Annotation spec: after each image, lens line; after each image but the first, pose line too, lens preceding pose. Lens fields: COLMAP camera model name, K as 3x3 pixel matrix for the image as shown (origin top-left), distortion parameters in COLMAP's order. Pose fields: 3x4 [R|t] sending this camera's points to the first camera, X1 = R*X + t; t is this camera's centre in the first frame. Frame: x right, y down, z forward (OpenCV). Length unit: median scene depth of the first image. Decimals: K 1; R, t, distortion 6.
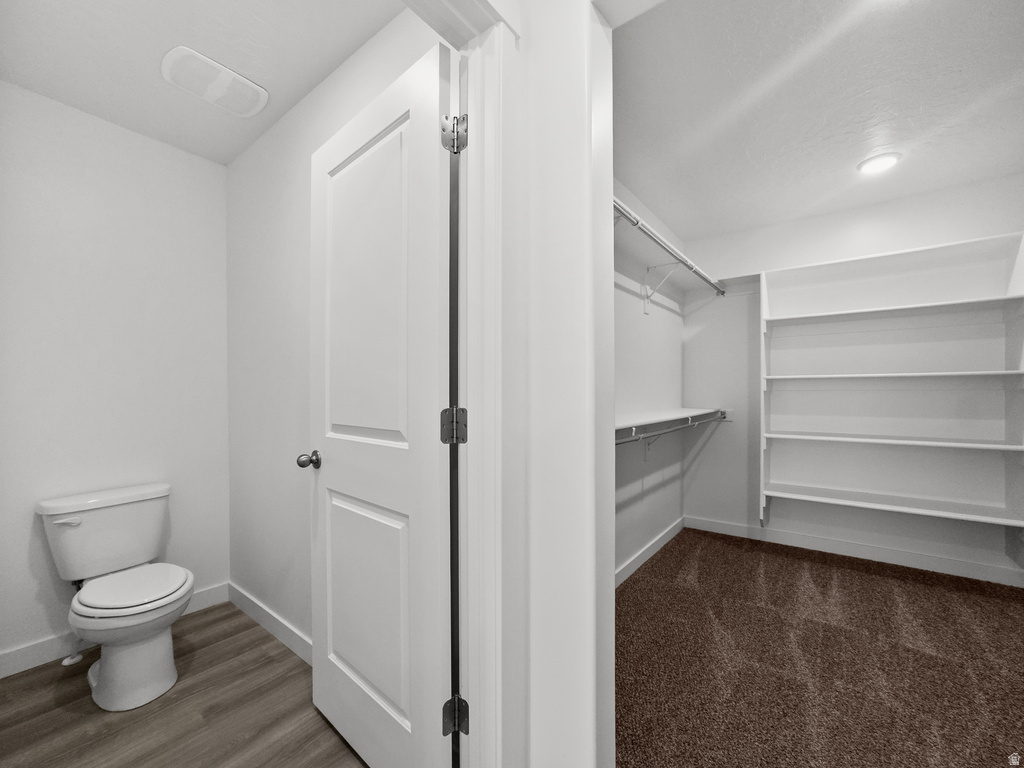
lens RADIAL K [[422.0, 0, 515.3], [0, 422.0, 376.9], [0, 0, 1]] dist [-0.018231, 0.009962]
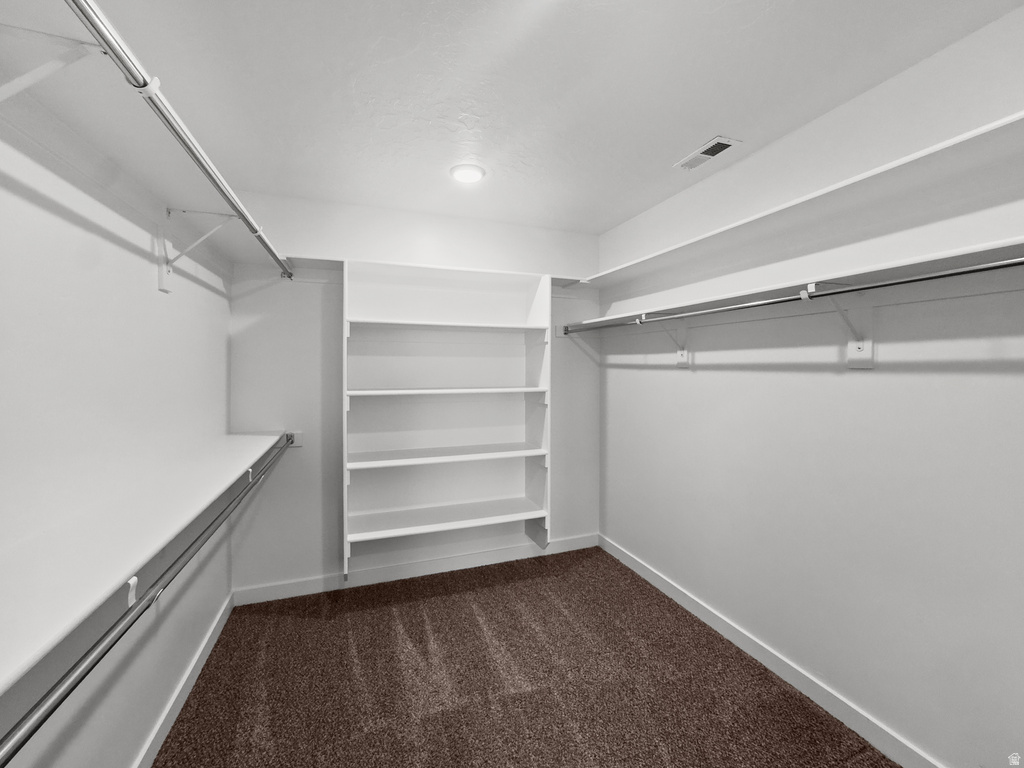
lens RADIAL K [[422.0, 0, 515.3], [0, 422.0, 376.9], [0, 0, 1]] dist [-0.018231, 0.009962]
pose [[0.531565, -0.019017, 0.846804, 0.102875], [-0.024612, 0.998979, 0.037883, -0.081277], [-0.846660, -0.040979, 0.530554, 0.365607]]
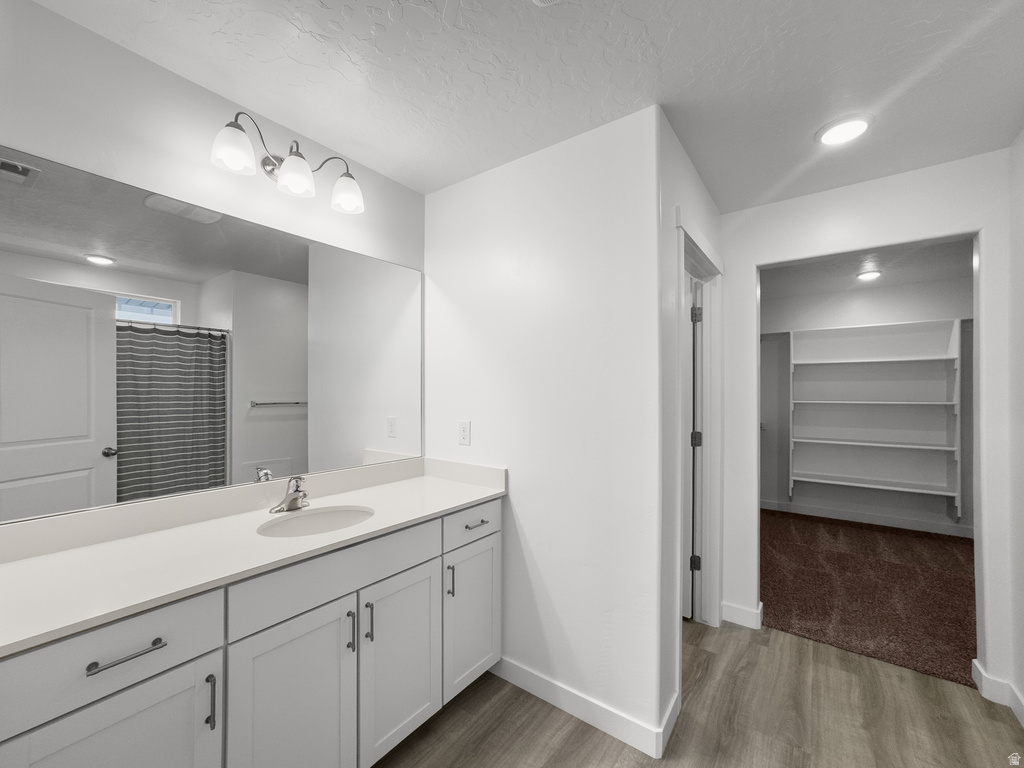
lens RADIAL K [[412.7, 0, 527.3], [0, 412.7, 380.1], [0, 0, 1]] dist [0.000754, 0.009834]
pose [[0.999475, 0.005938, 0.031846, -0.457886], [-0.006084, 0.999971, 0.004479, -0.086674], [-0.031818, -0.004671, 0.999483, -0.509082]]
